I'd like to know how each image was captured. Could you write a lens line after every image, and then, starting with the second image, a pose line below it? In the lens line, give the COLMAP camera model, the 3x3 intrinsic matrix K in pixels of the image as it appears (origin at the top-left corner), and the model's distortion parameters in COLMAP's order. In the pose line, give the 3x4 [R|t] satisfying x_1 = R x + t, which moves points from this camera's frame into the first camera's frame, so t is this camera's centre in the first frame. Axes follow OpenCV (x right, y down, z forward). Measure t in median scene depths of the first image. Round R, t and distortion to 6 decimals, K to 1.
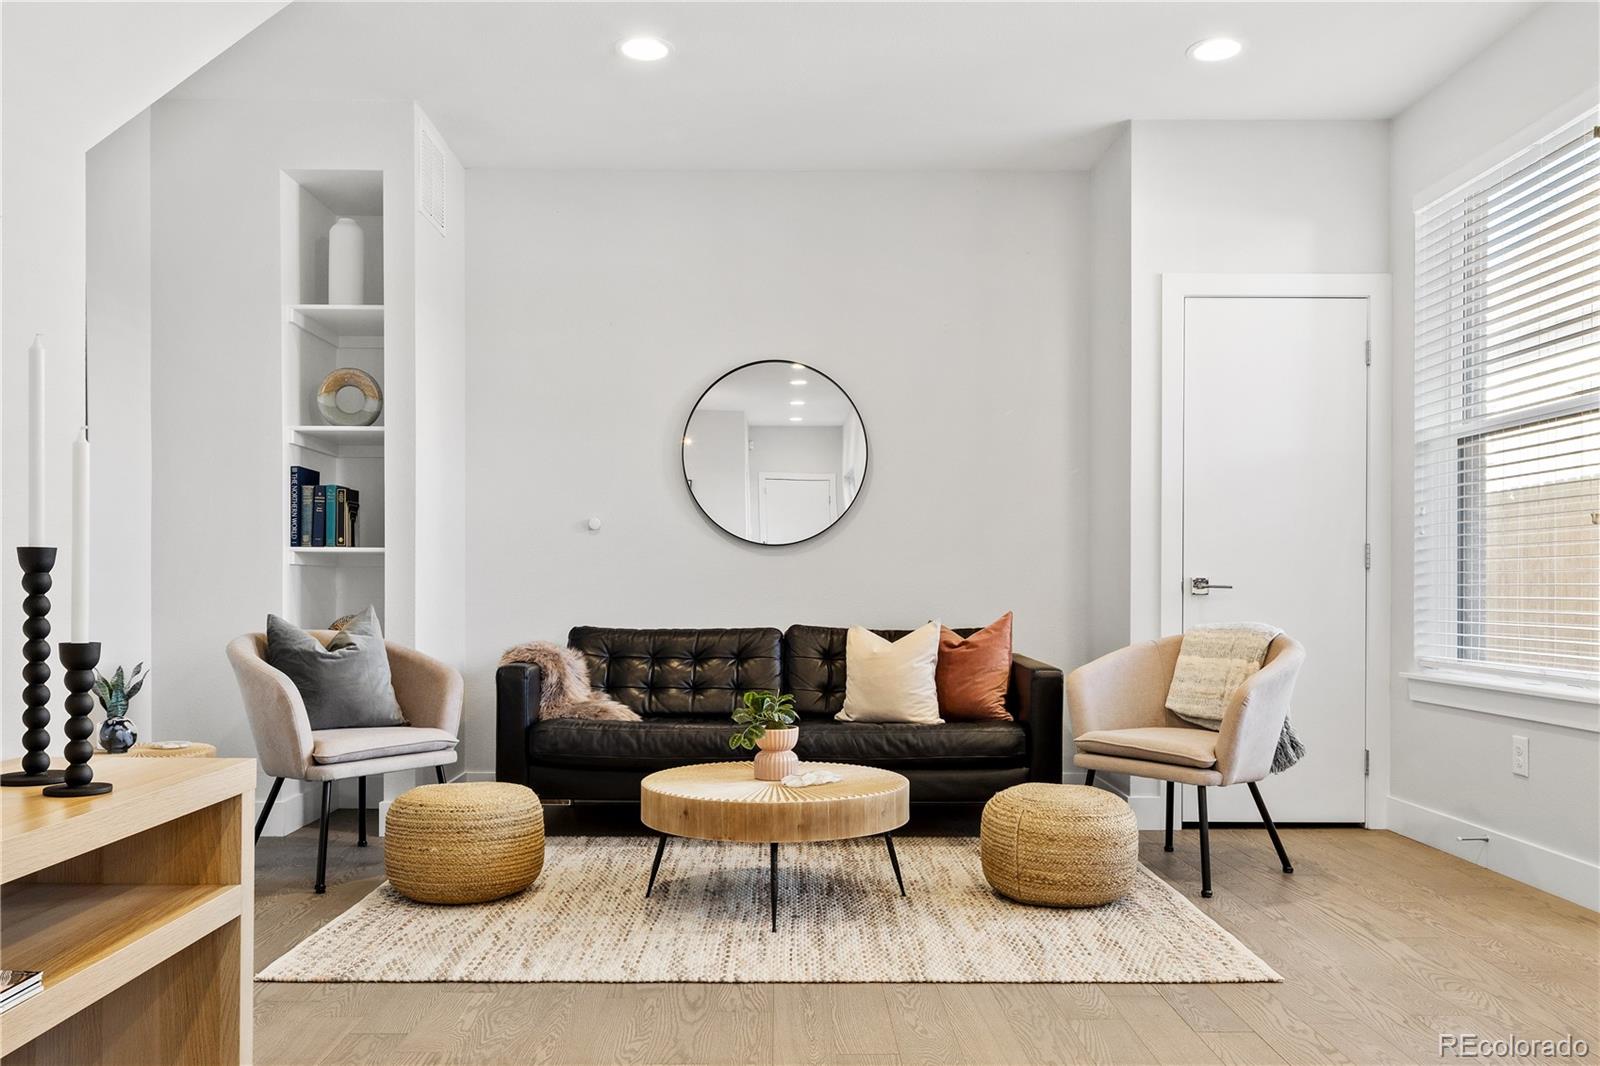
lens RADIAL K [[1253.3, 0, 783.4], [0, 1253.3, 575.8], [0, 0, 1]] dist [0.008790, 0.004404]
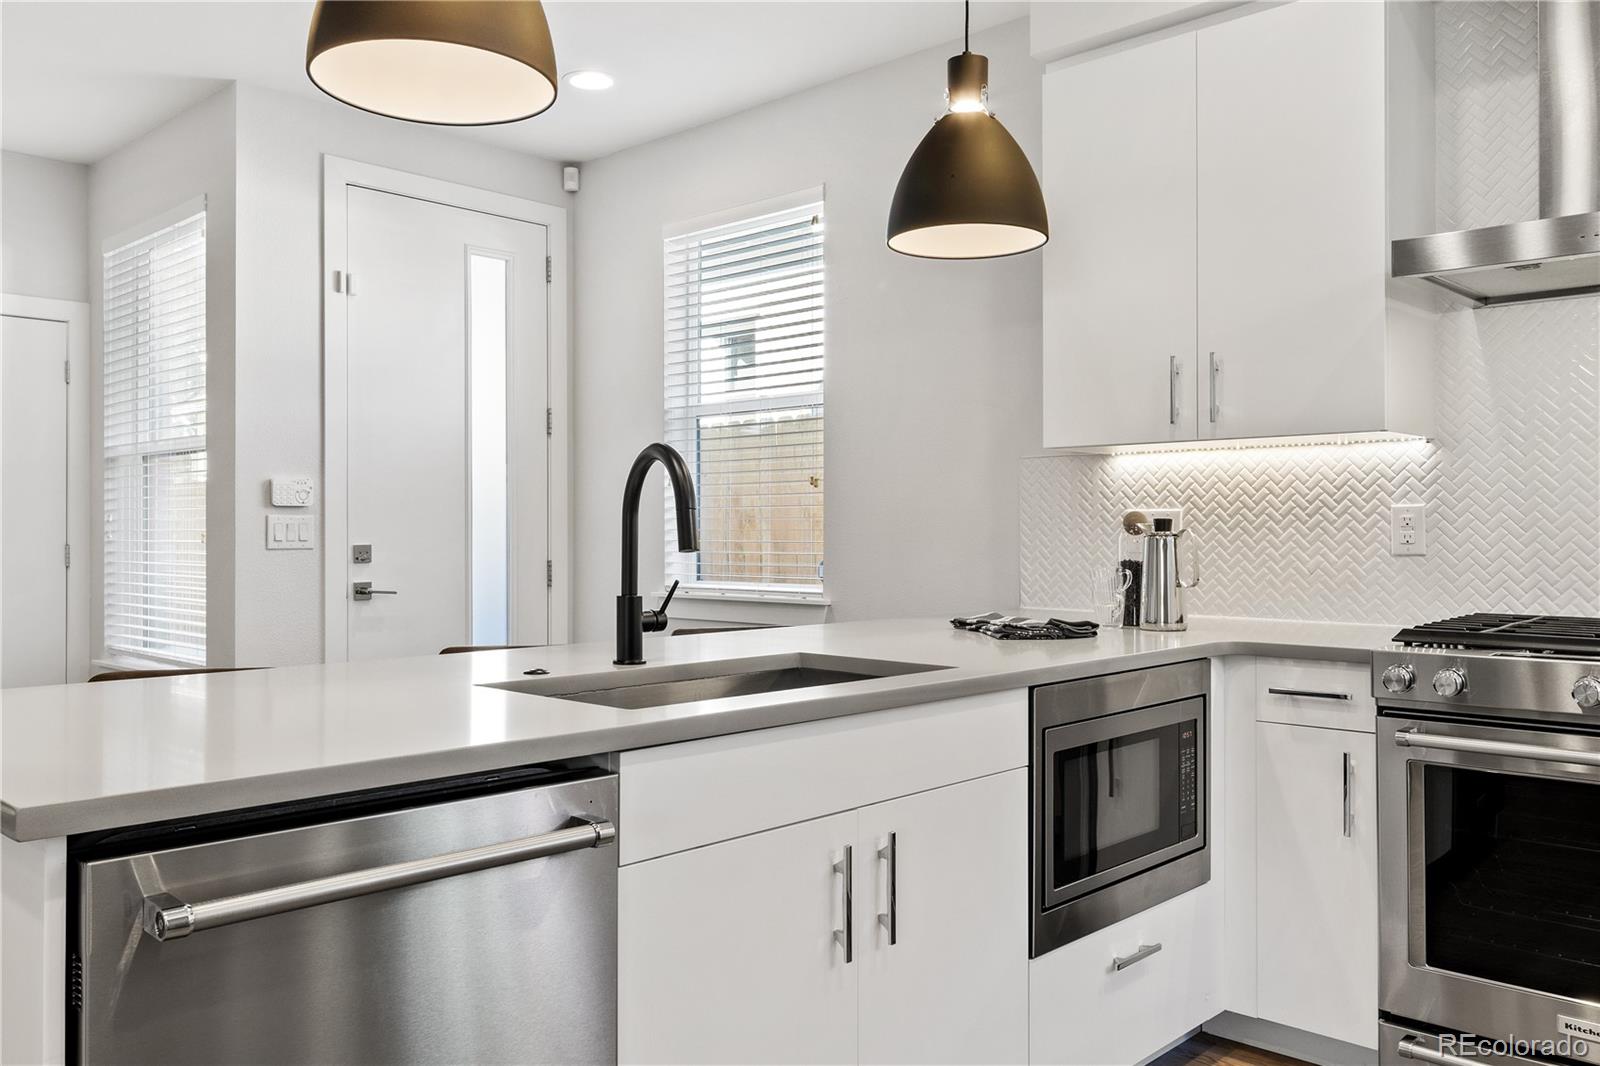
lens RADIAL K [[1253.3, 0, 799.9], [0, 1253.3, 521.1], [0, 0, 1]] dist [0.008790, 0.004404]
pose [[0.690463, 0.004335, 0.723355, 0.113612], [-0.006426, 0.999979, 0.000140, -0.051723], [-0.723339, -0.004745, 0.690477, -0.233037]]
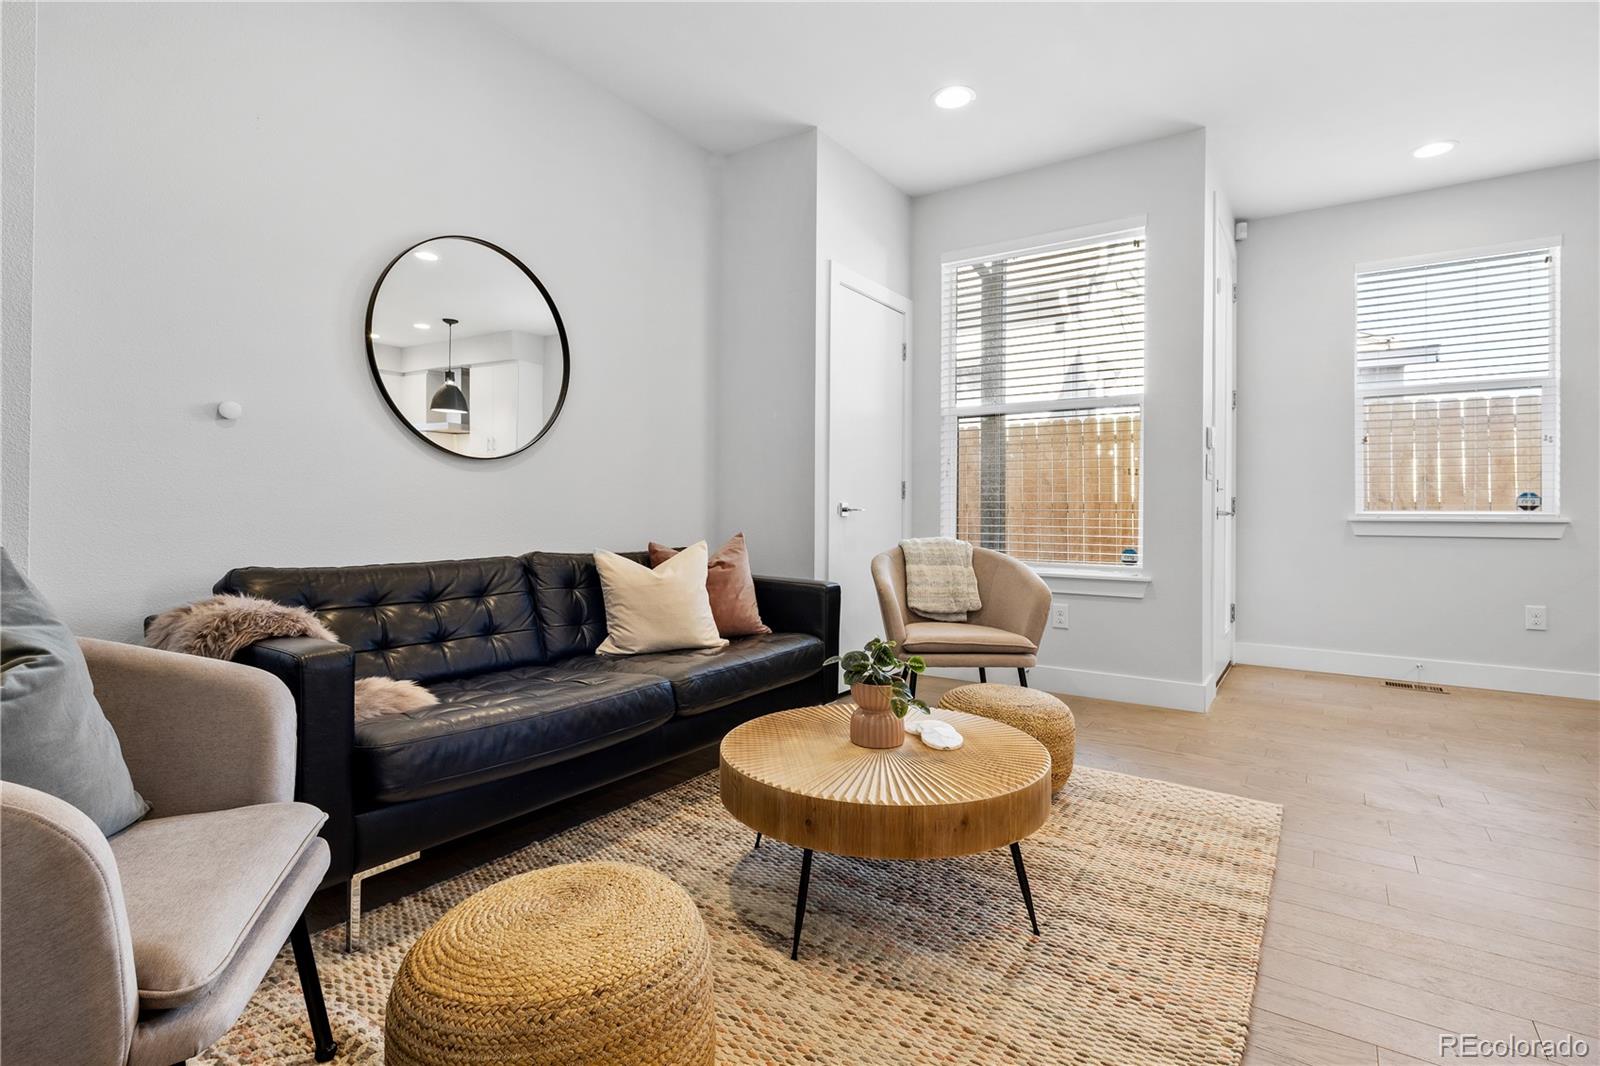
lens RADIAL K [[781.6, 0, 804.3], [0, 781.6, 507.0], [0, 0, 1]] dist [0.003231, -0.003616]
pose [[0.566733, 0.007493, 0.823868, -0.360671], [-0.015392, 0.999880, 0.001495, 0.004791], [-0.823758, -0.013528, 0.566780, 0.587579]]
